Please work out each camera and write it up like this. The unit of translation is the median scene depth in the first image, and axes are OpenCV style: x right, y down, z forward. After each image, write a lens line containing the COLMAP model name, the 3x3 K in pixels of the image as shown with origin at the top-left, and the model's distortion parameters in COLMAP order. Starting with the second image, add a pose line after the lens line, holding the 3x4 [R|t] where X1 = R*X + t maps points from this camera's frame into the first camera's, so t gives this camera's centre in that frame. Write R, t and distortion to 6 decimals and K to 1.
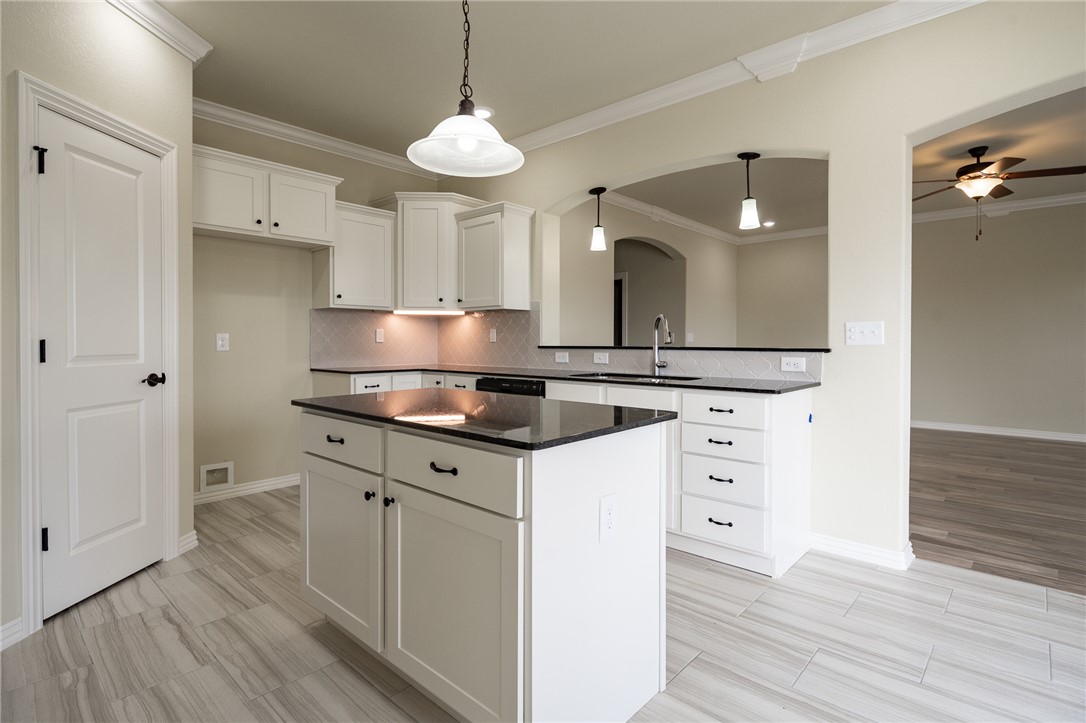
lens RADIAL K [[531.1, 0, 514.5], [0, 531.1, 346.8], [0, 0, 1]] dist [-0.001432, 0.000060]
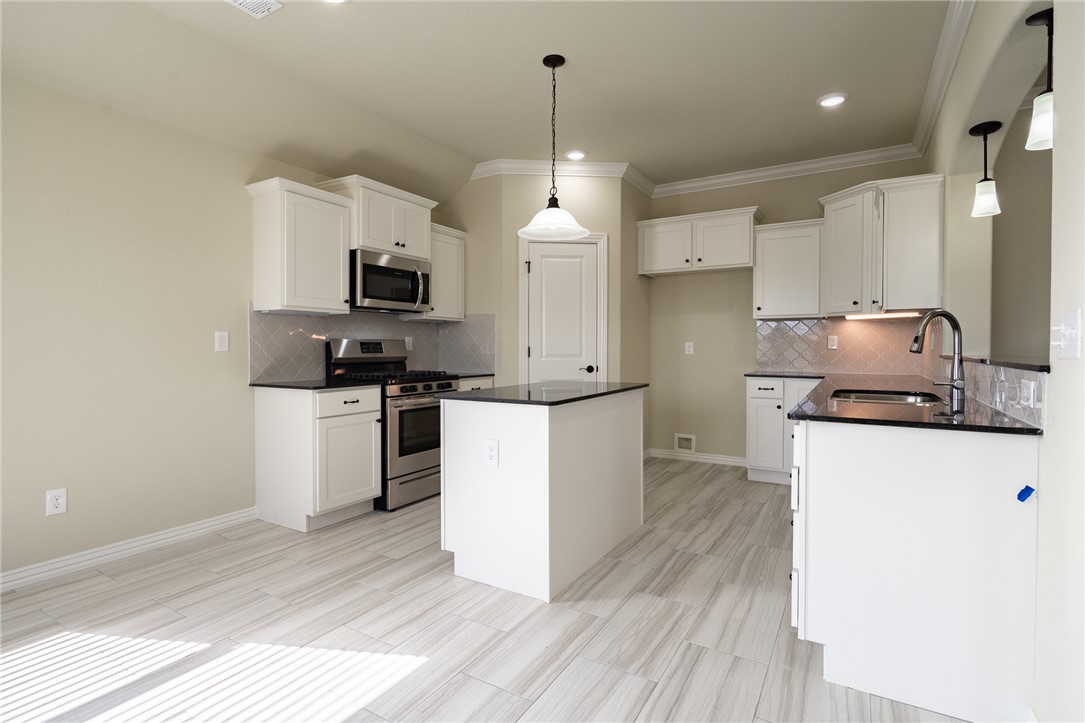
lens RADIAL K [[530.6, 0, 539.5], [0, 530.6, 355.7], [0, 0, 1]] dist [-0.001432, 0.000060]
pose [[0.221486, 0.015831, -0.975035, 0.758659], [-0.011494, 0.999841, 0.013623, -0.004188], [0.975096, 0.008190, 0.221633, 0.317881]]
